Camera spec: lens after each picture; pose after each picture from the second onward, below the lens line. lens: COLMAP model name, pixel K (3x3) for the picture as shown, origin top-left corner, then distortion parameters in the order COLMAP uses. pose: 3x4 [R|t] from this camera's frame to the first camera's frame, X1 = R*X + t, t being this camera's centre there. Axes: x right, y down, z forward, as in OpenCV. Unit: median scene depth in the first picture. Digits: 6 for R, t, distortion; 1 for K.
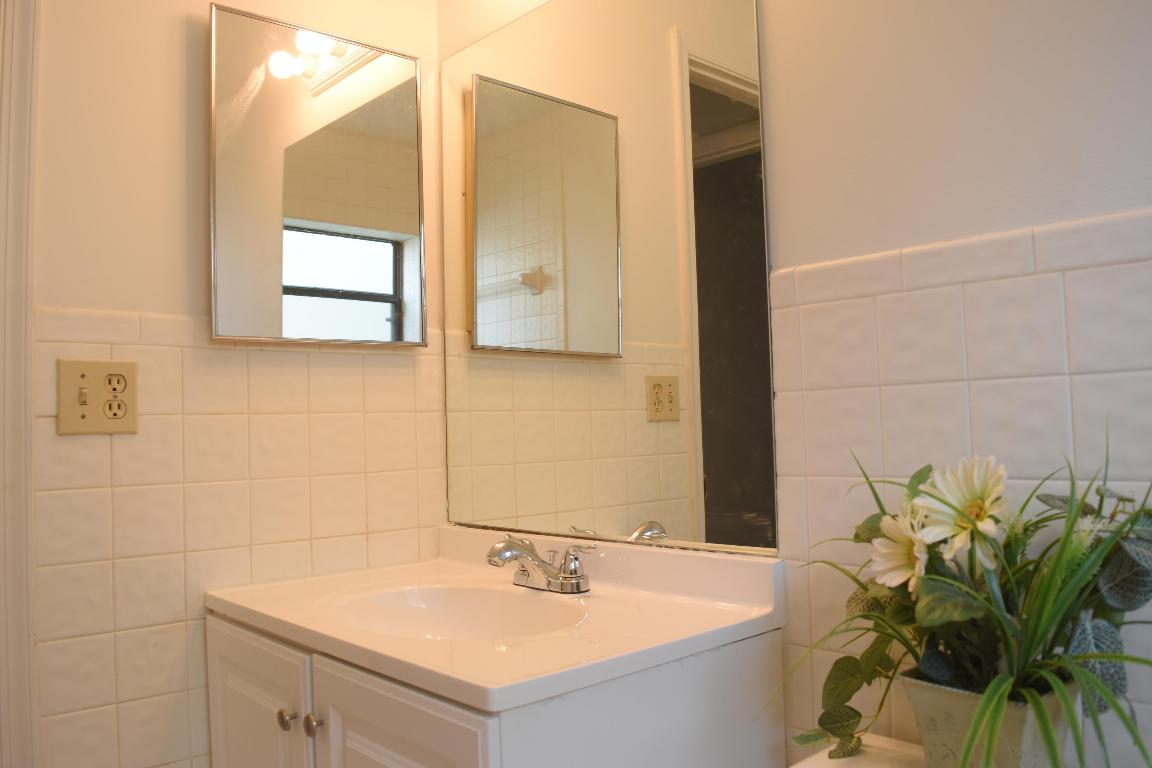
lens RADIAL K [[896.3, 0, 576.0], [0, 896.3, 384.0], [0, 0, 1]] dist [-0.067515, 0.002062]
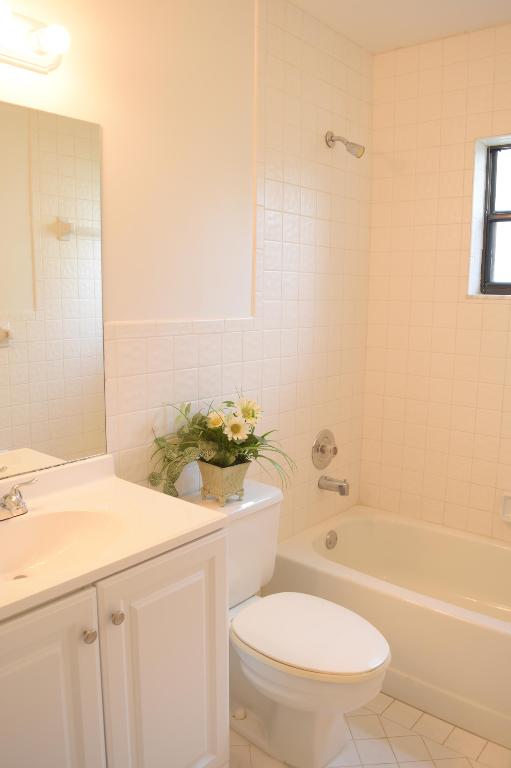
lens RADIAL K [[597.5, 0, 255.5], [0, 597.5, 384.0], [0, 0, 1]] dist [-0.067515, 0.002062]
pose [[-0.131148, -0.103303, 0.985966, -1.283573], [-0.033434, 0.994451, 0.099745, -0.139852], [-0.990799, -0.019884, -0.133874, 0.876631]]
